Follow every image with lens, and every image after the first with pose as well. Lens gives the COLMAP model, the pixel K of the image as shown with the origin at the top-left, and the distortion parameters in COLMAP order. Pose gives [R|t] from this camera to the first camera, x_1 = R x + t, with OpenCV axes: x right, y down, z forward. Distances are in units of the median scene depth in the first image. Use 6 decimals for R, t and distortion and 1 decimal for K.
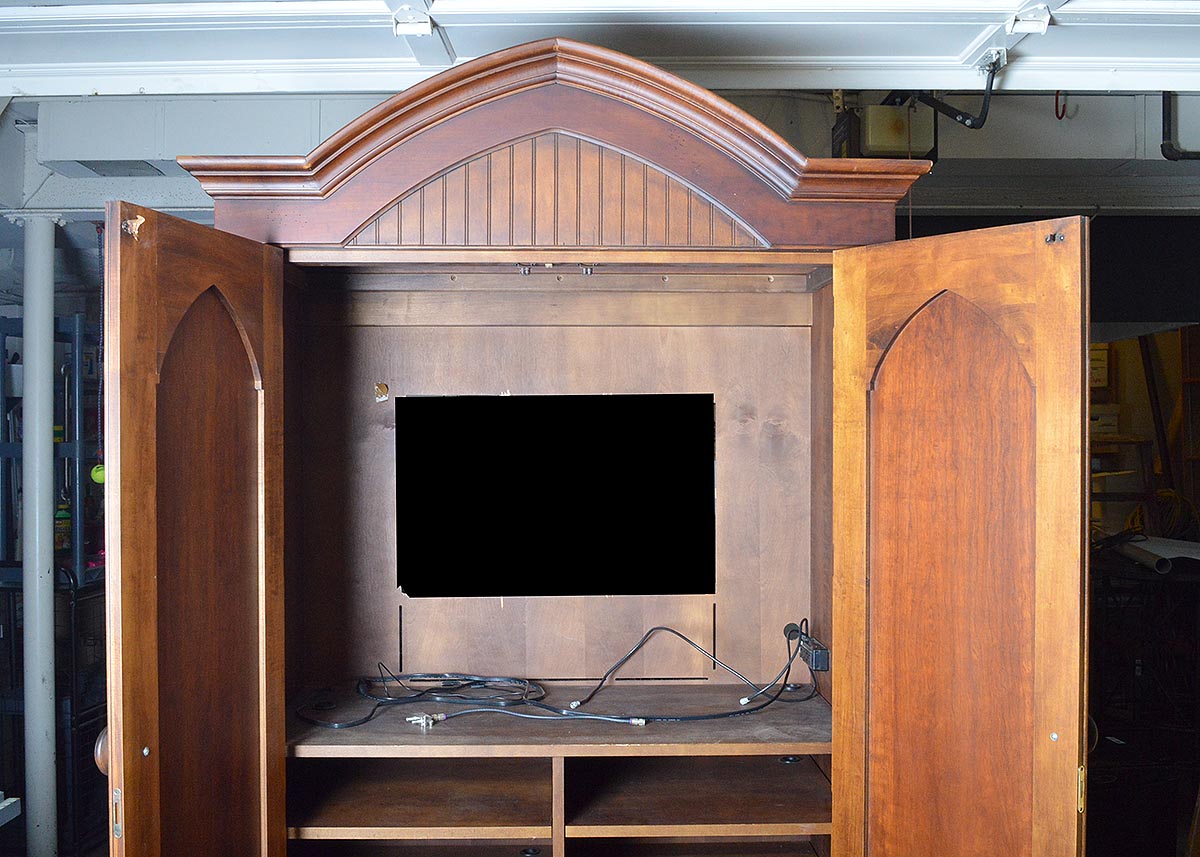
lens RADIAL K [[1244.5, 0, 600.0], [0, 1244.5, 428.5], [0, 0, 1]] dist [-0.021750, -0.011874]
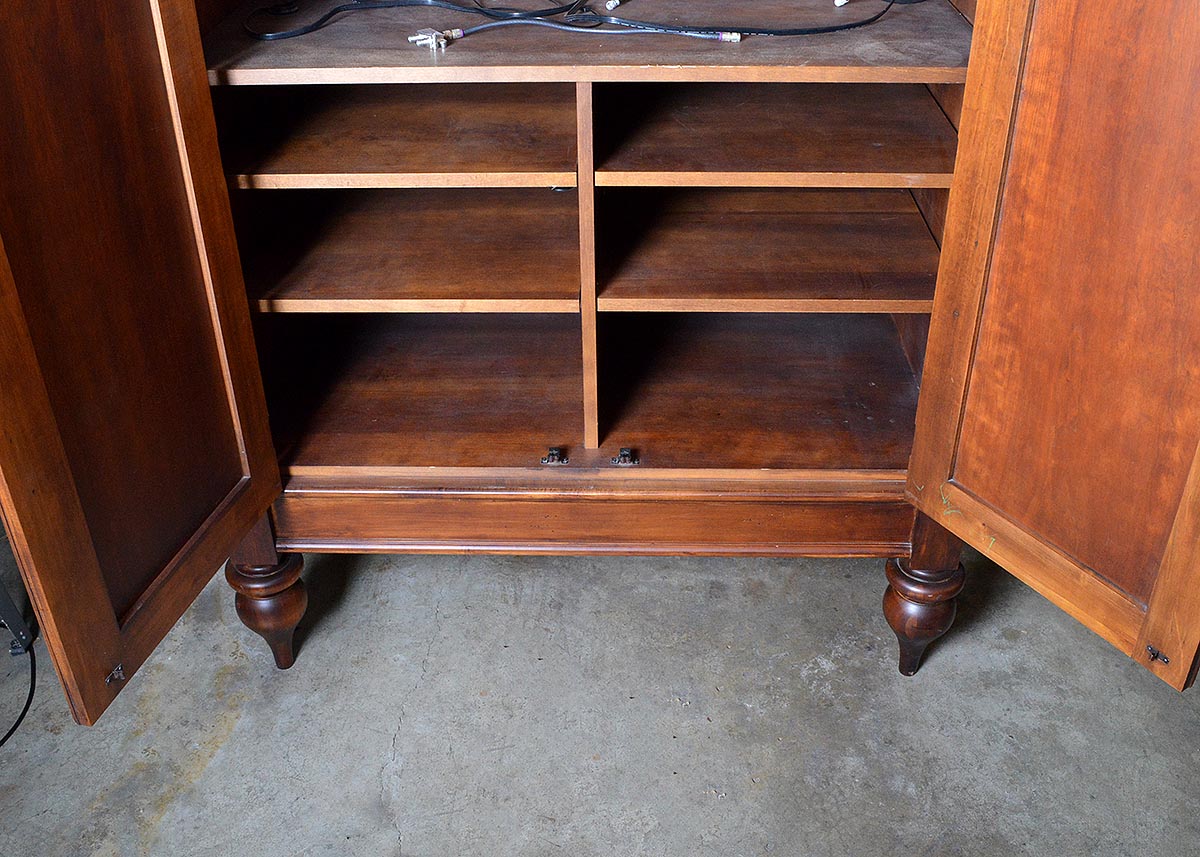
lens RADIAL K [[1181.8, 0, 600.0], [0, 1181.8, 428.5], [0, 0, 1]] dist [-0.072488, 0.003398]
pose [[0.998340, 0.020612, -0.053784, 0.017564], [0.012663, 0.832394, 0.554040, 0.050993], [0.056189, -0.553801, 0.830751, 0.313855]]
